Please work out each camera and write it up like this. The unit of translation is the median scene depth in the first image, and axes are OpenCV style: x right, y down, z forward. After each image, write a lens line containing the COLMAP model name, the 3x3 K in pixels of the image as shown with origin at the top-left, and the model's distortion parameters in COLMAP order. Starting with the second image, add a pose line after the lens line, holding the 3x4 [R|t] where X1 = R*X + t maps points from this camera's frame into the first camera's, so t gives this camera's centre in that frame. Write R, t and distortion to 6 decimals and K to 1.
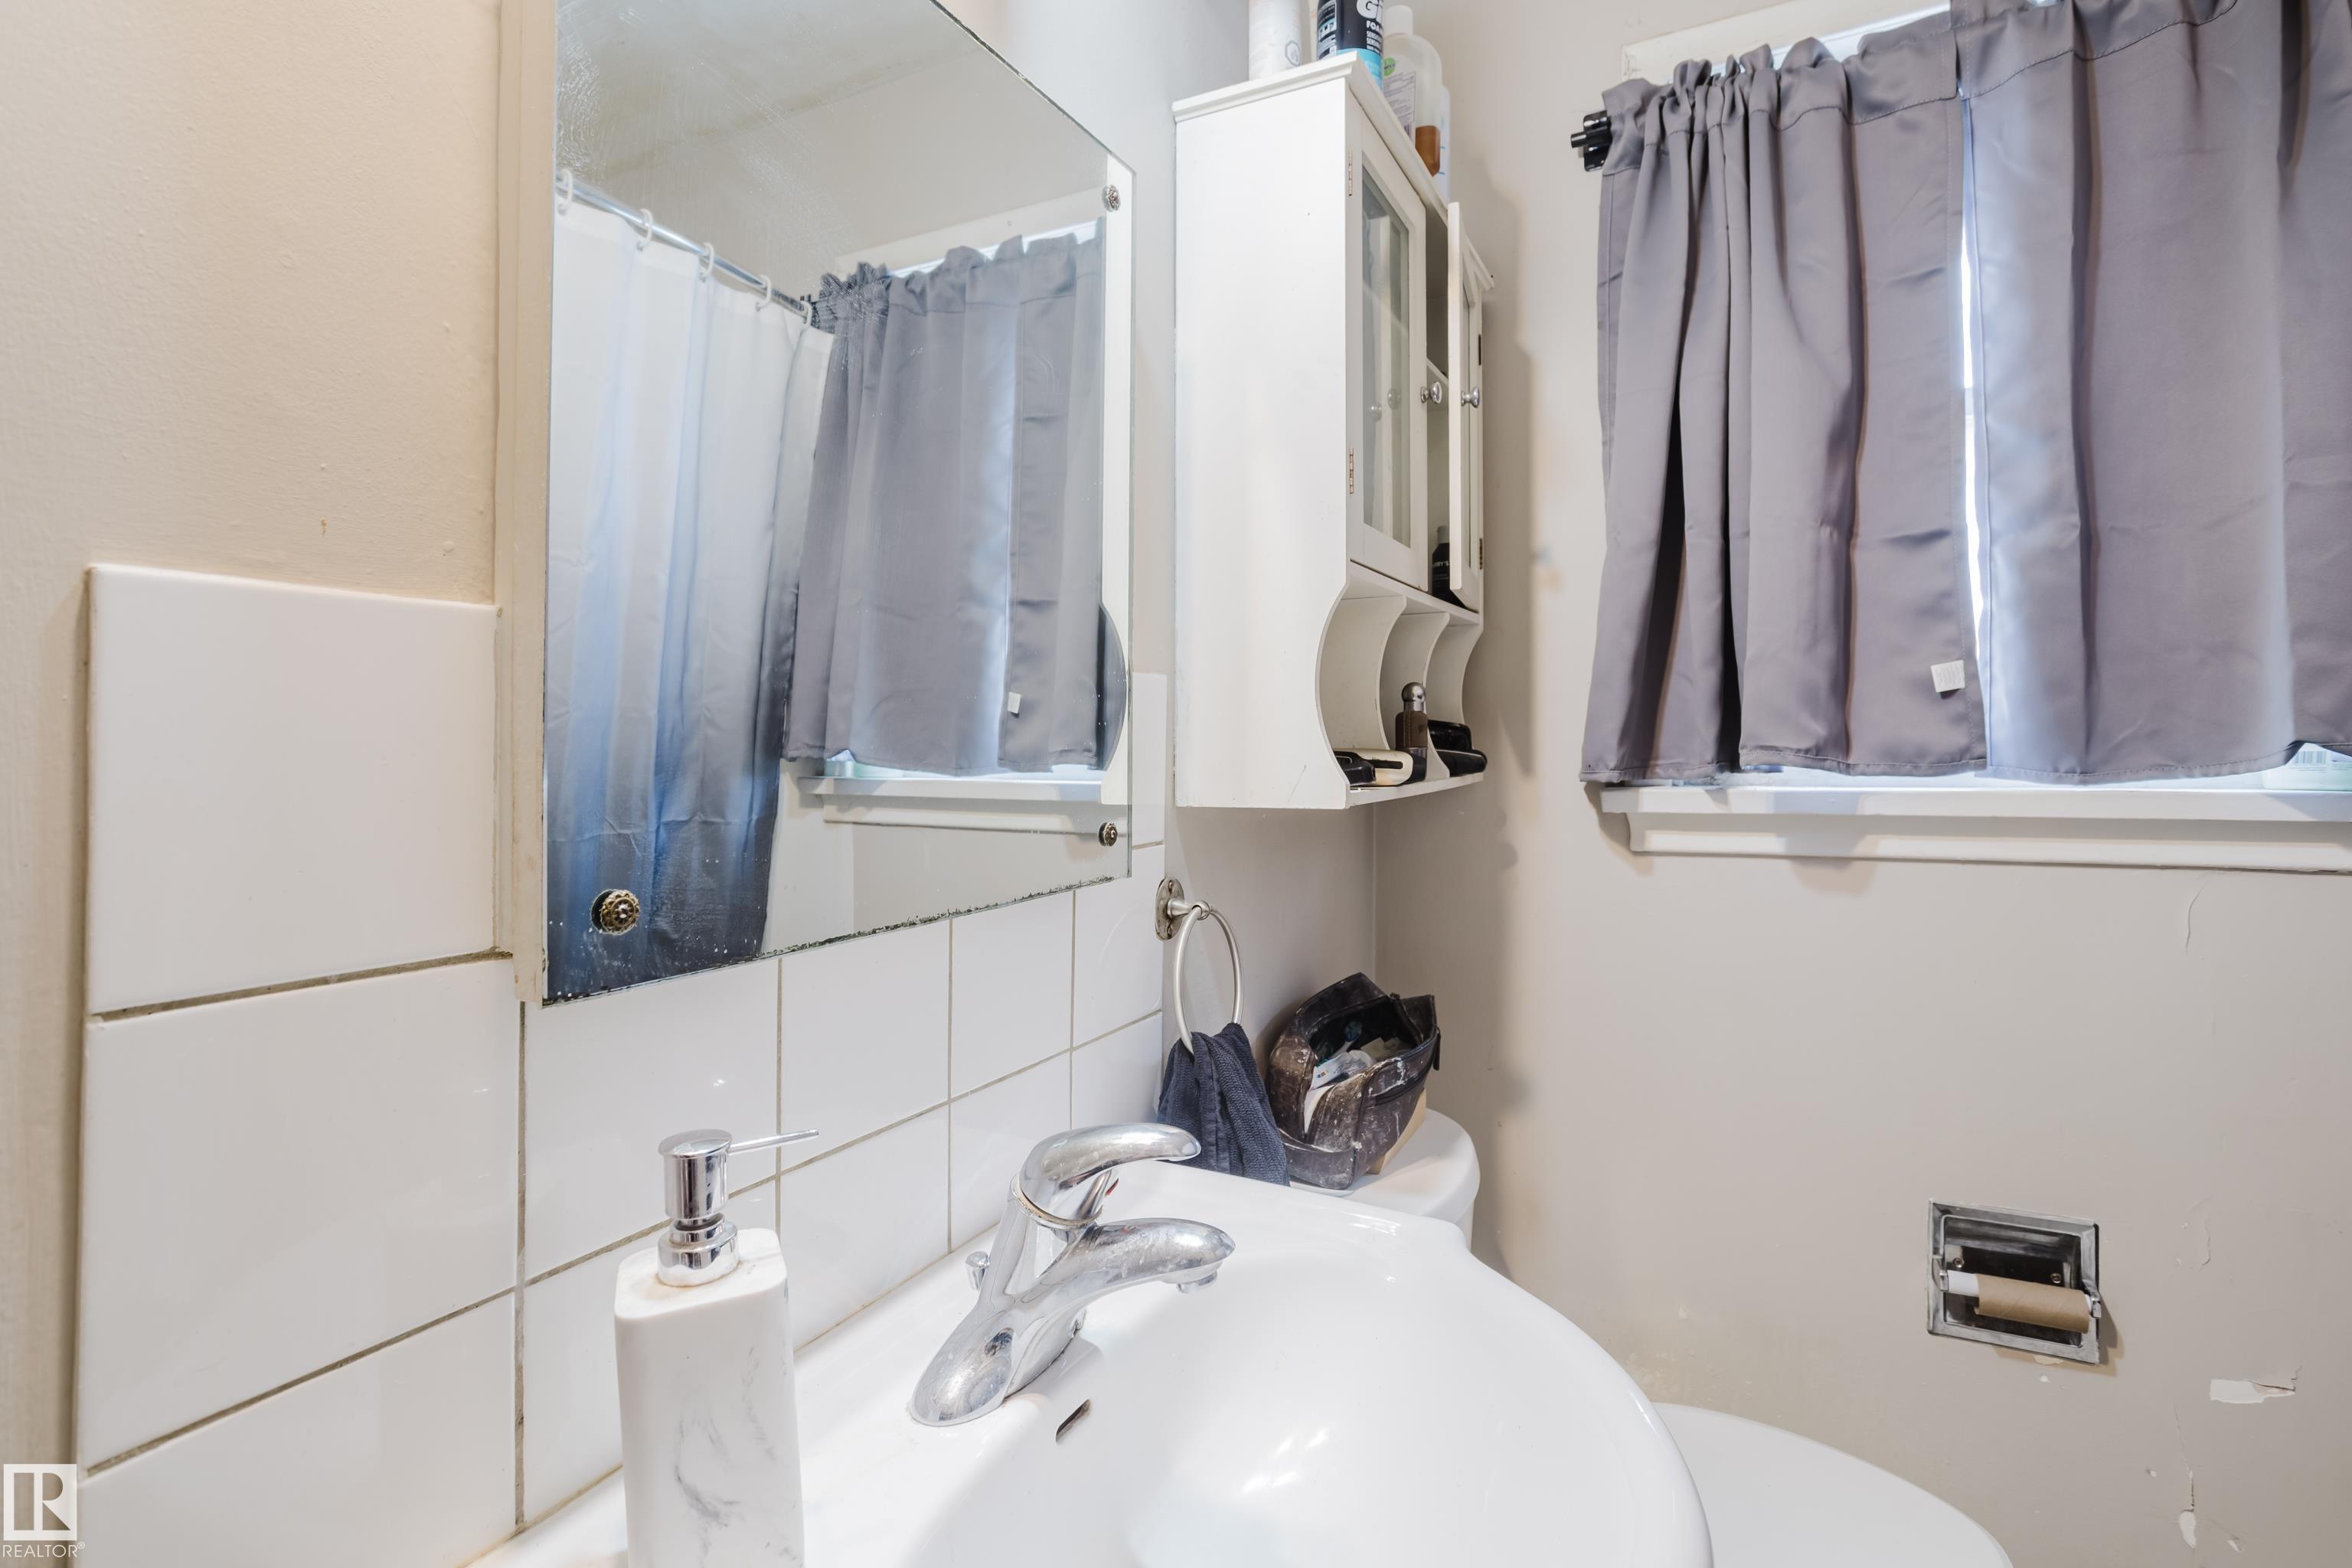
lens RADIAL K [[1154.1, 0, 1176.0], [0, 1154.1, 784.0], [0, 0, 1]] dist [-0.001528, 0.000543]
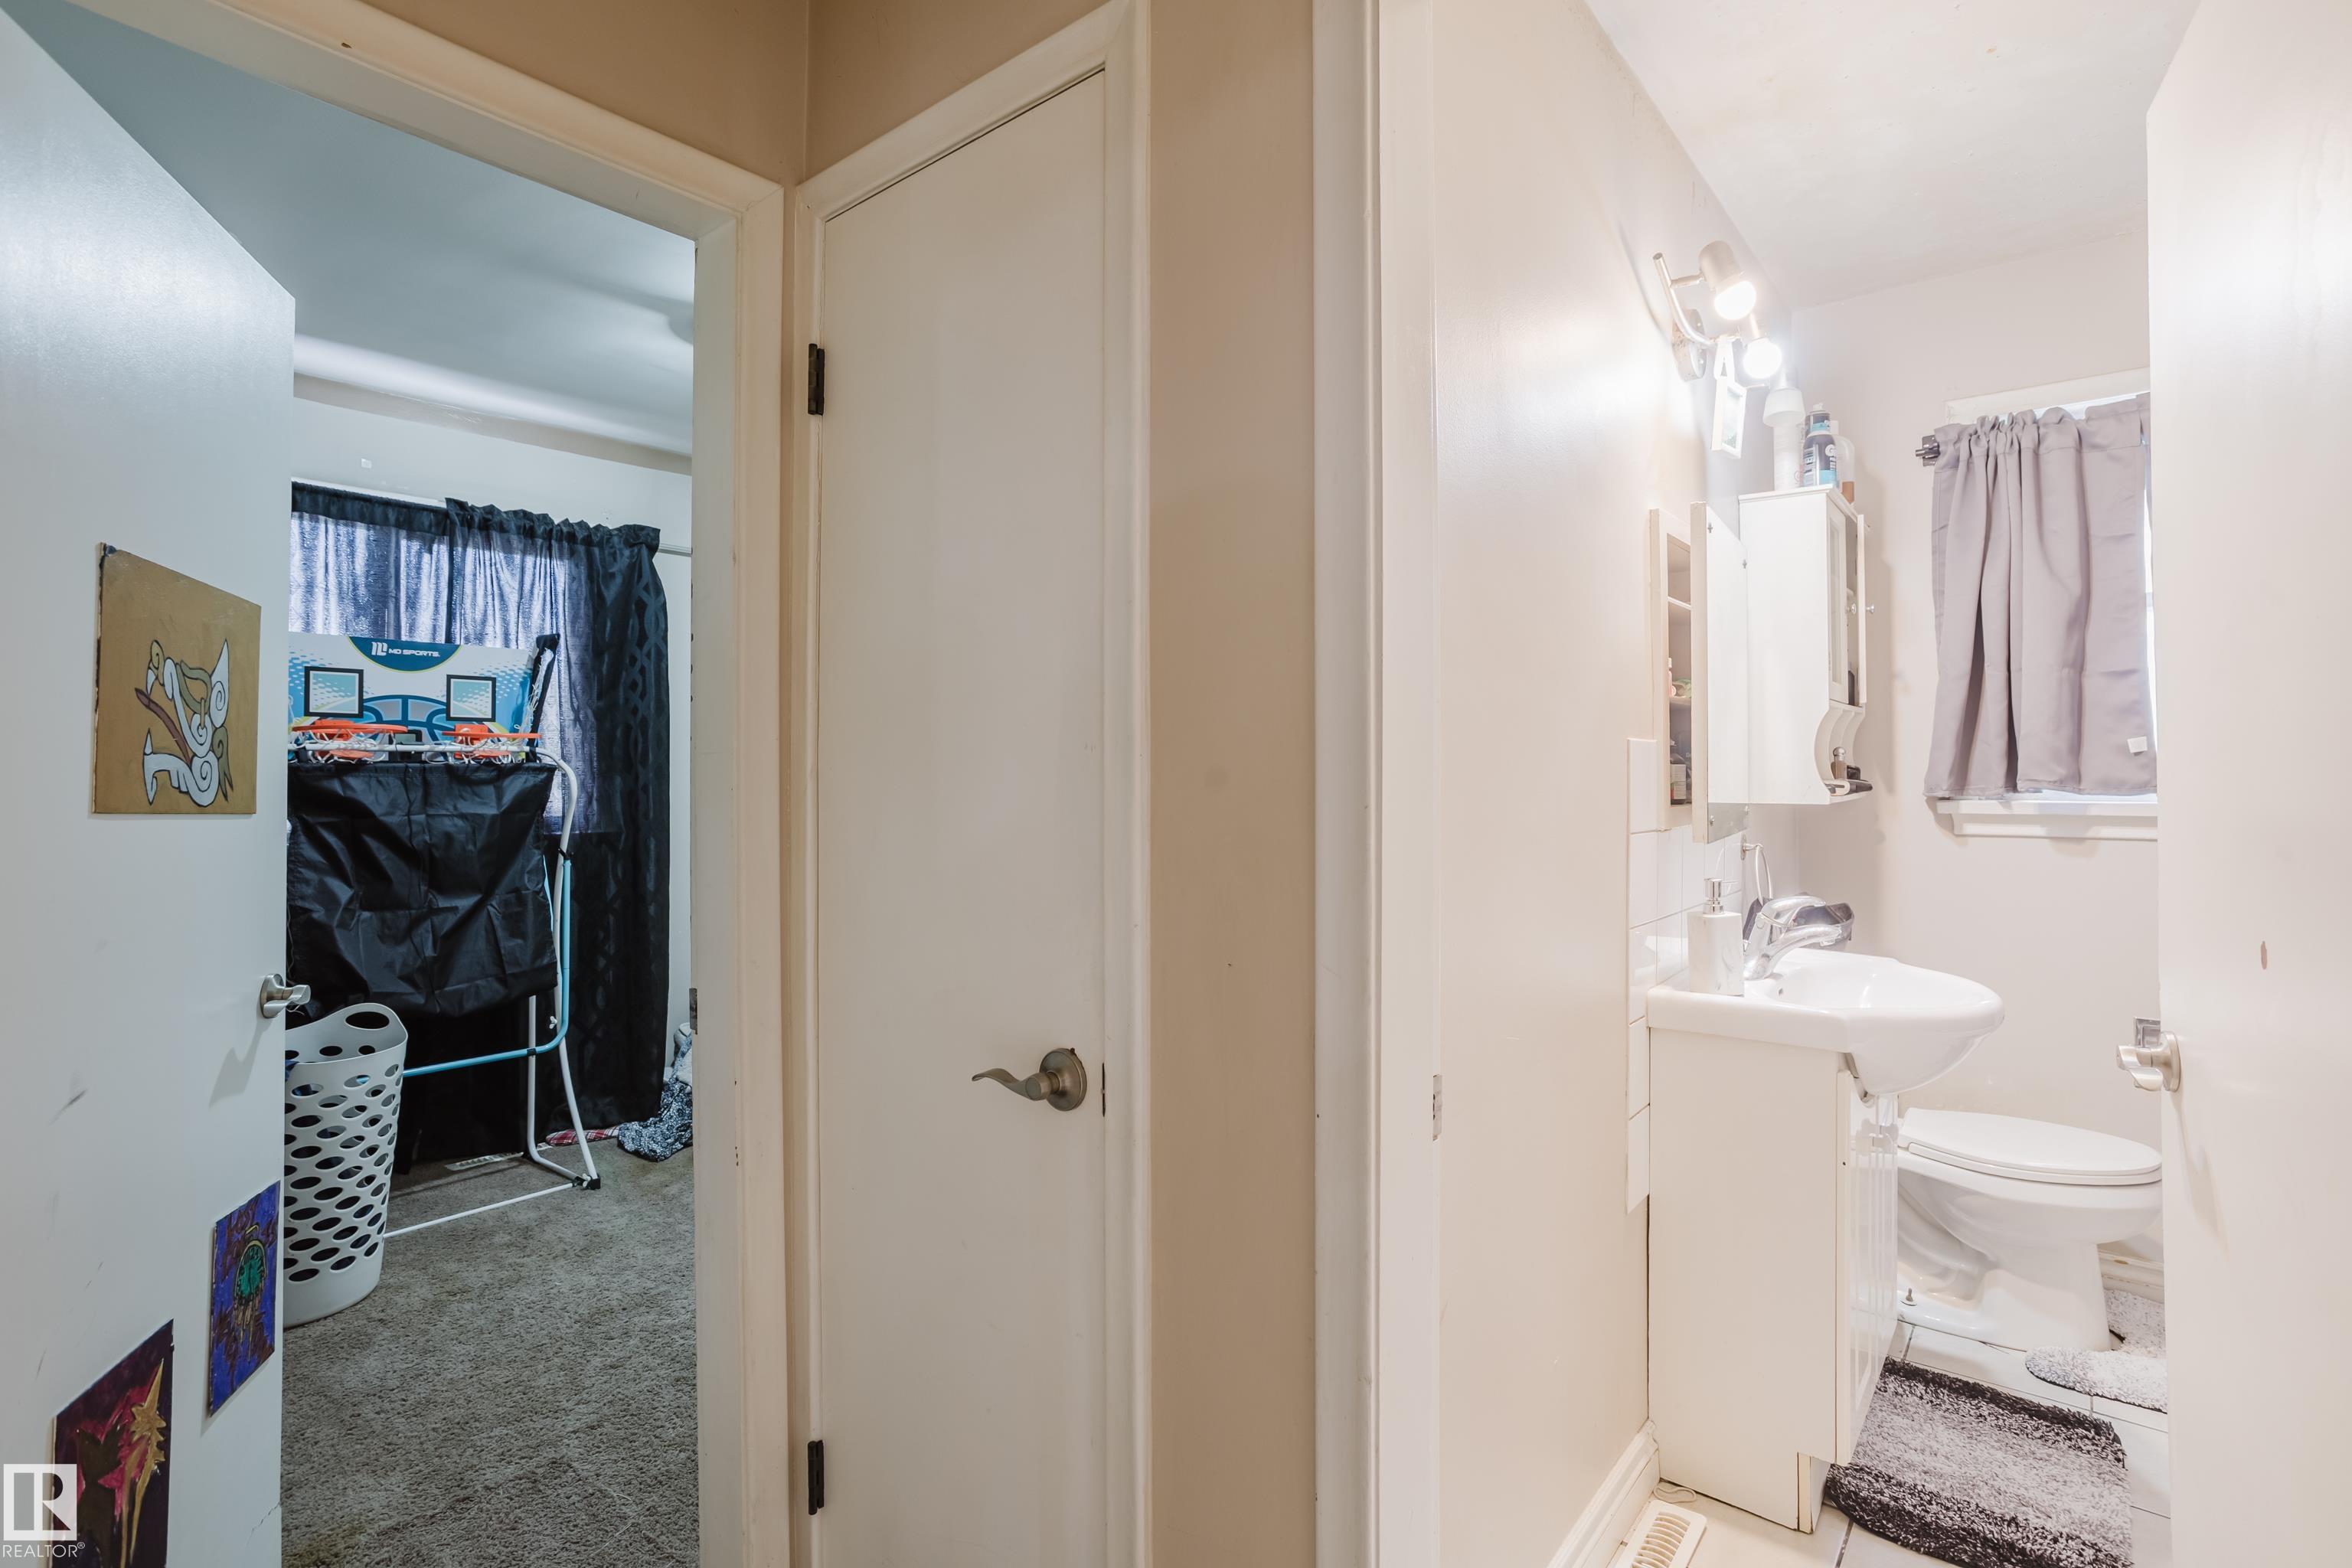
lens RADIAL K [[1136.3, 0, 1183.2], [0, 1136.3, 767.3], [0, 0, 1]] dist [-0.000144, 0.000082]
pose [[0.981538, 0.008626, -0.191071, -0.515568], [-0.014854, 0.999403, -0.031191, 0.027488], [0.190688, 0.033454, 0.981080, -1.122869]]
